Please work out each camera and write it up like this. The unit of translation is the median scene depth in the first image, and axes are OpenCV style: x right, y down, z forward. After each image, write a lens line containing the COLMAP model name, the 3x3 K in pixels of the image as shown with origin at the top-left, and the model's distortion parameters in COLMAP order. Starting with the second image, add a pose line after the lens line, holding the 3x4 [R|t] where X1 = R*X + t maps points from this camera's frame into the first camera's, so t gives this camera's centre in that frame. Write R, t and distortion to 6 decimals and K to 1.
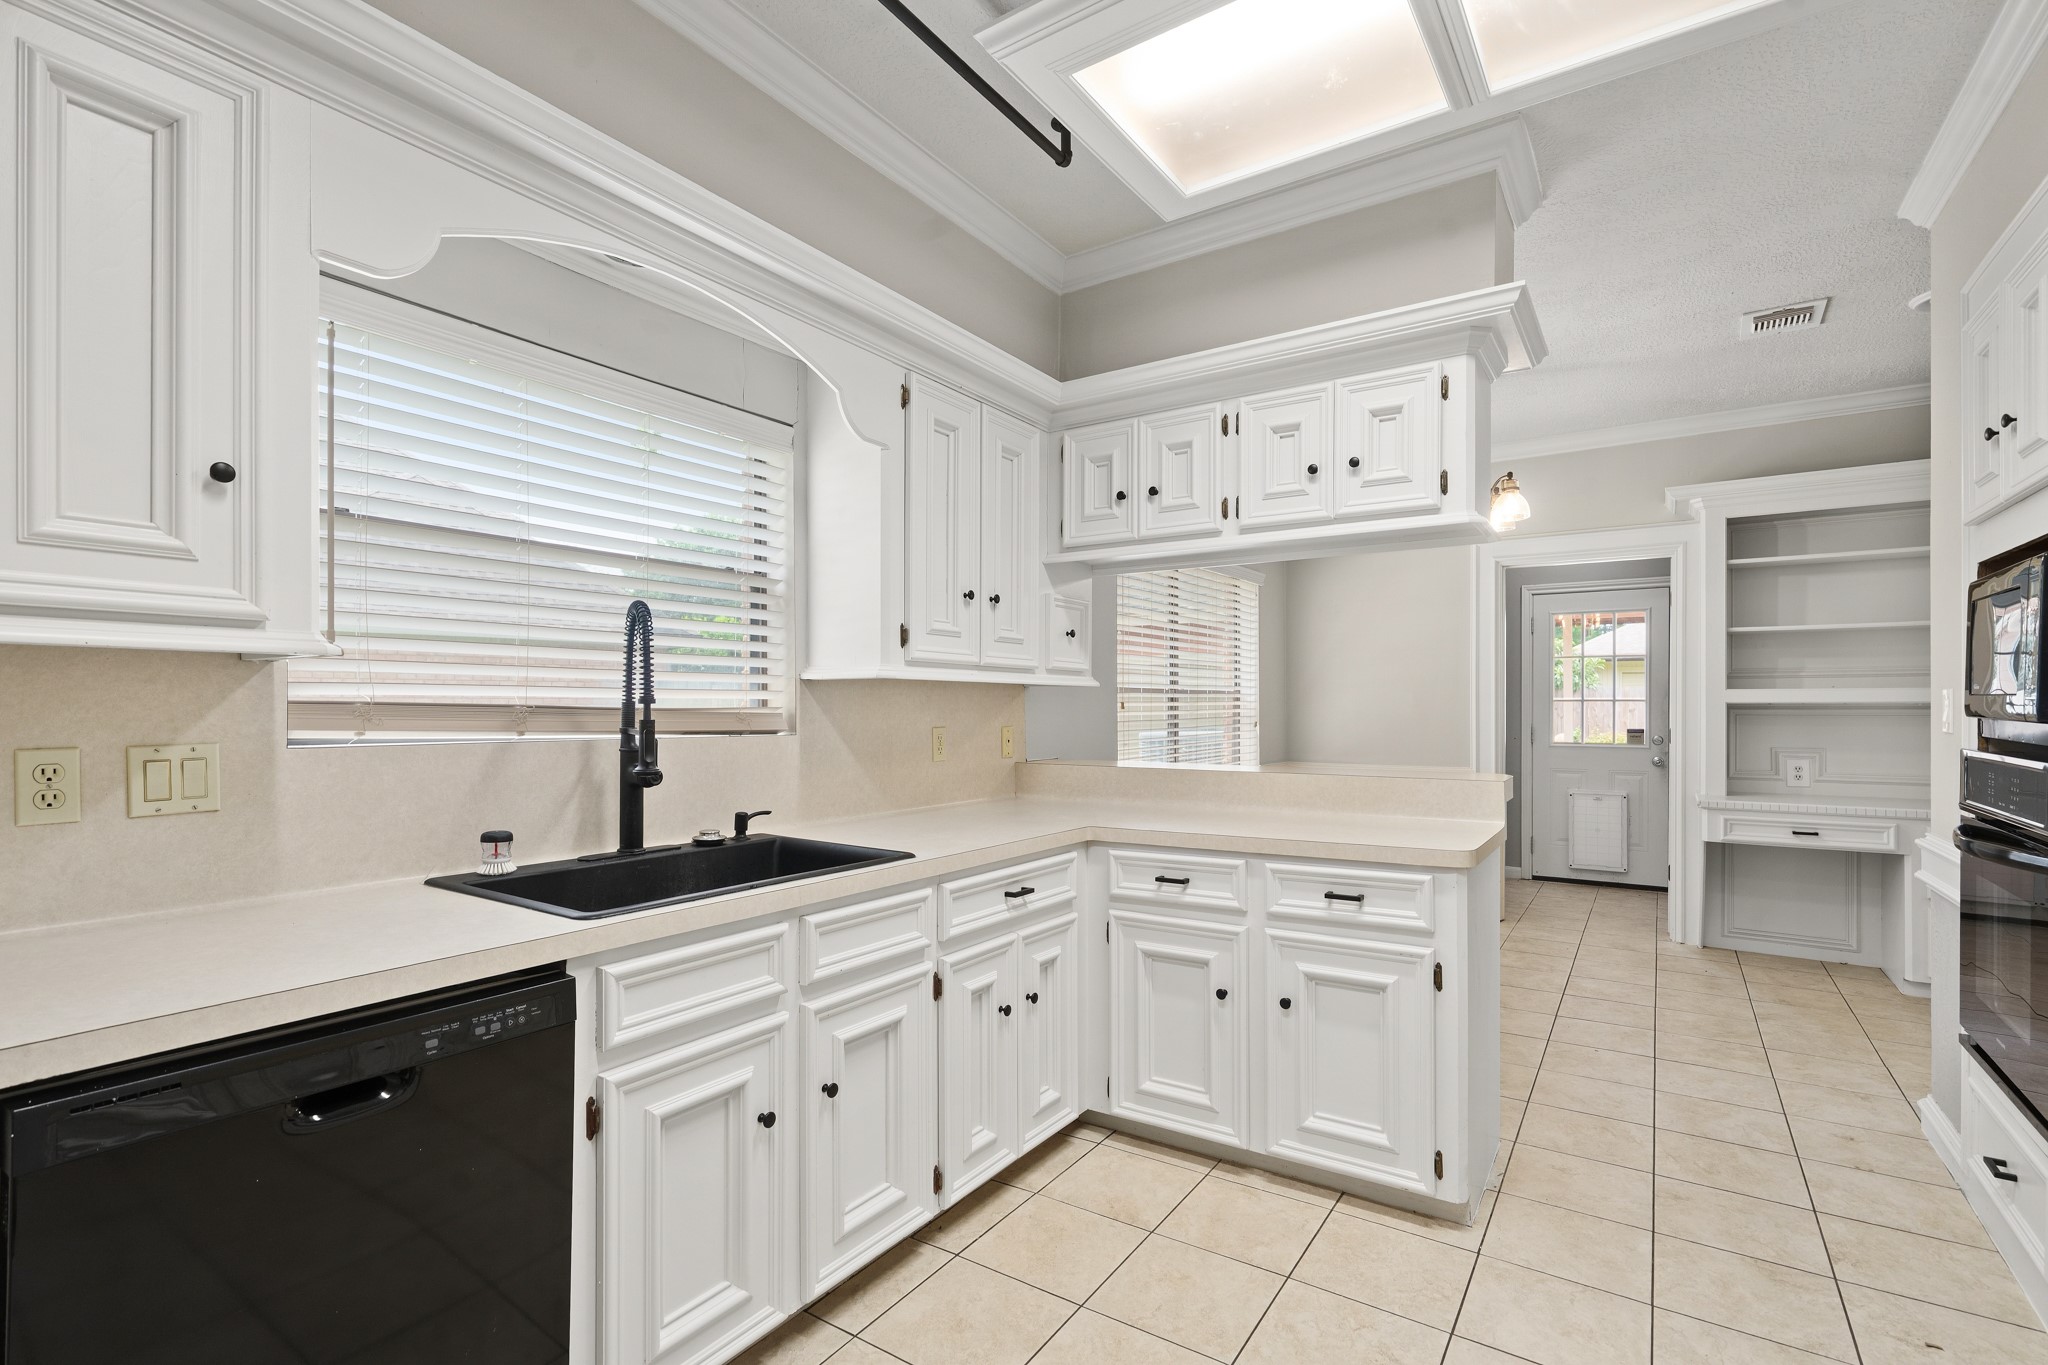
lens RADIAL K [[933.2, 0, 1024.9], [0, 933.2, 711.4], [0, 0, 1]] dist [-0.004049, 0.002577]
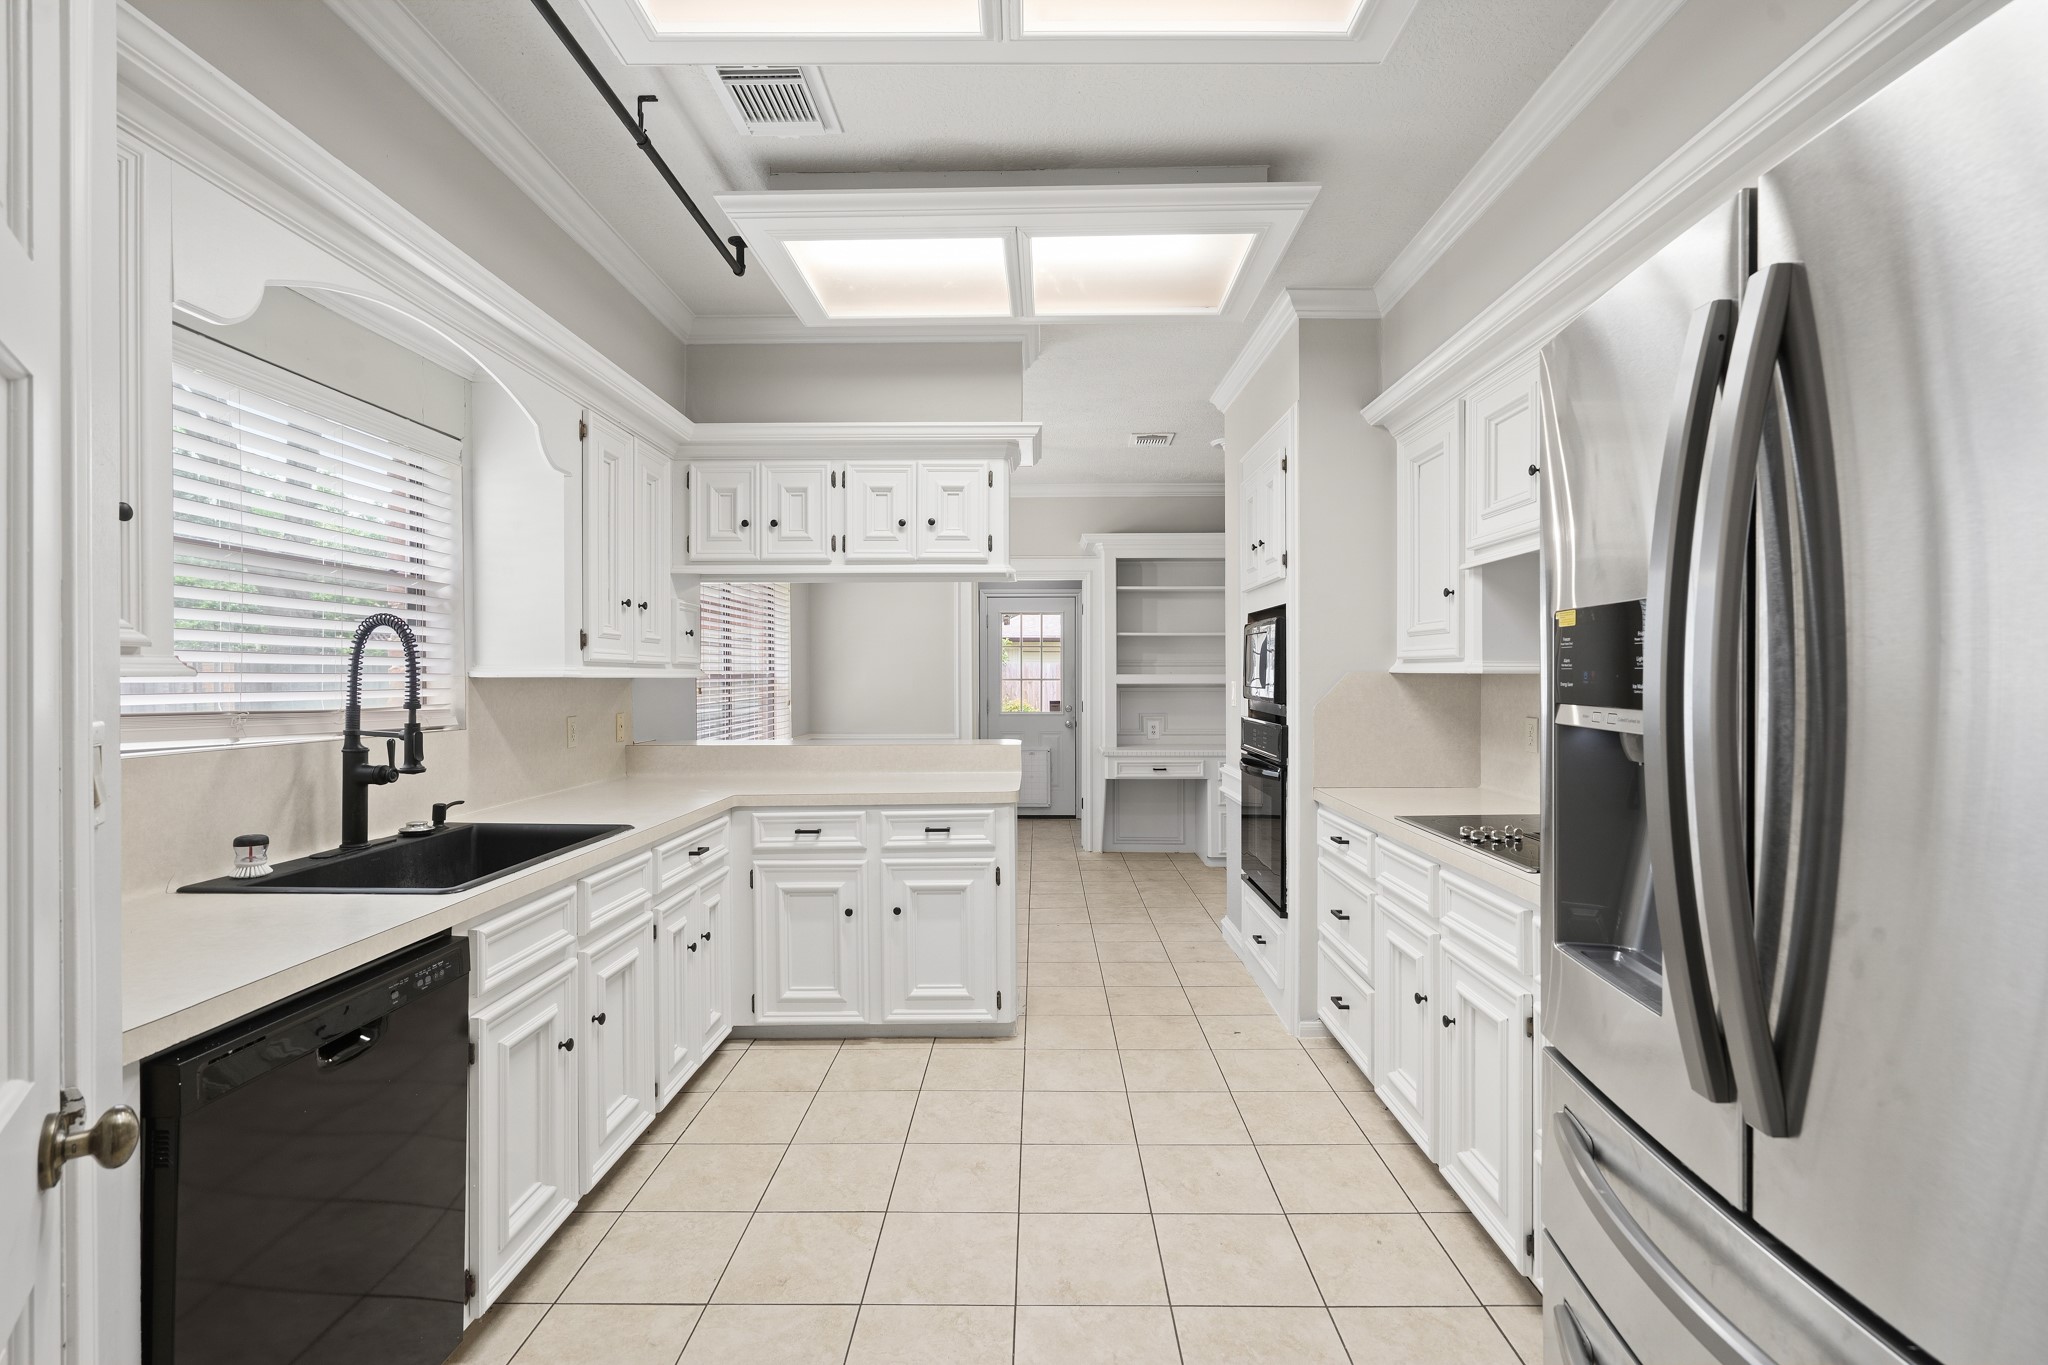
lens RADIAL K [[933.2, 0, 1010.3], [0, 933.2, 686.9], [0, 0, 1]] dist [-0.004049, 0.002577]
pose [[0.840795, -0.009927, 0.541263, -0.322915], [0.006353, 0.999944, 0.008472, -0.031218], [-0.541316, -0.003685, 0.840811, -0.255439]]
